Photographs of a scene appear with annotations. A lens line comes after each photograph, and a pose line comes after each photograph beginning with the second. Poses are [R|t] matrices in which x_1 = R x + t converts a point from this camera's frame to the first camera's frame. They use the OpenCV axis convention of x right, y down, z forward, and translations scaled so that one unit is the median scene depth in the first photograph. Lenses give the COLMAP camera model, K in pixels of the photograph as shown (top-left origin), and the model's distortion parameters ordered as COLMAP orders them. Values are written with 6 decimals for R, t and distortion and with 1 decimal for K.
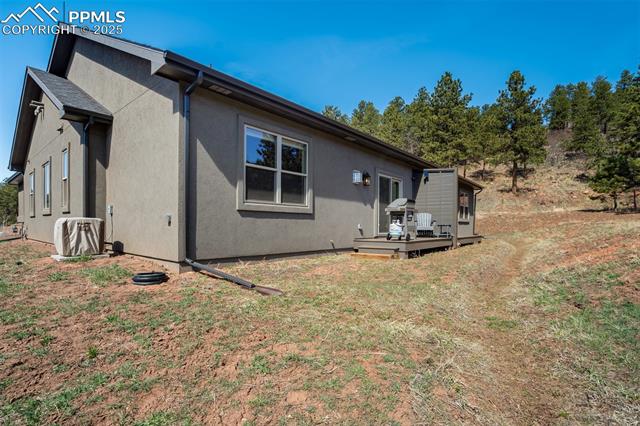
lens RADIAL K [[307.7, 0, 320.0], [0, 307.7, 217.3], [0, 0, 1]] dist [-0.005245, -0.000007]
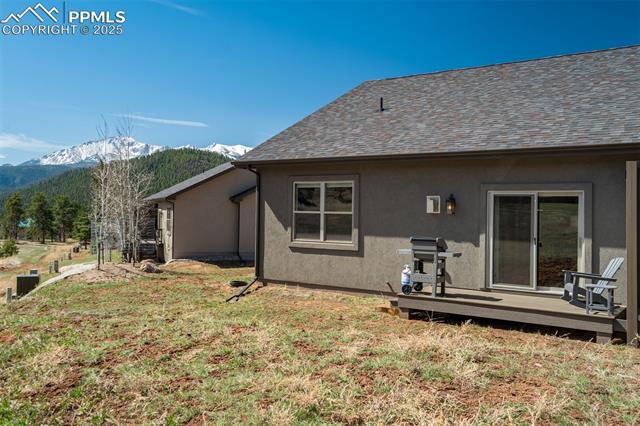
lens RADIAL K [[602.0, 0, 319.9], [0, 602.0, 211.8], [0, 0, 1]] dist [-0.003597, 0.000000]
pose [[0.068201, -0.000405, -0.997671, 2.100802], [0.012252, 0.999925, 0.000432, -0.155242], [0.997596, -0.012253, 0.068201, 0.828598]]
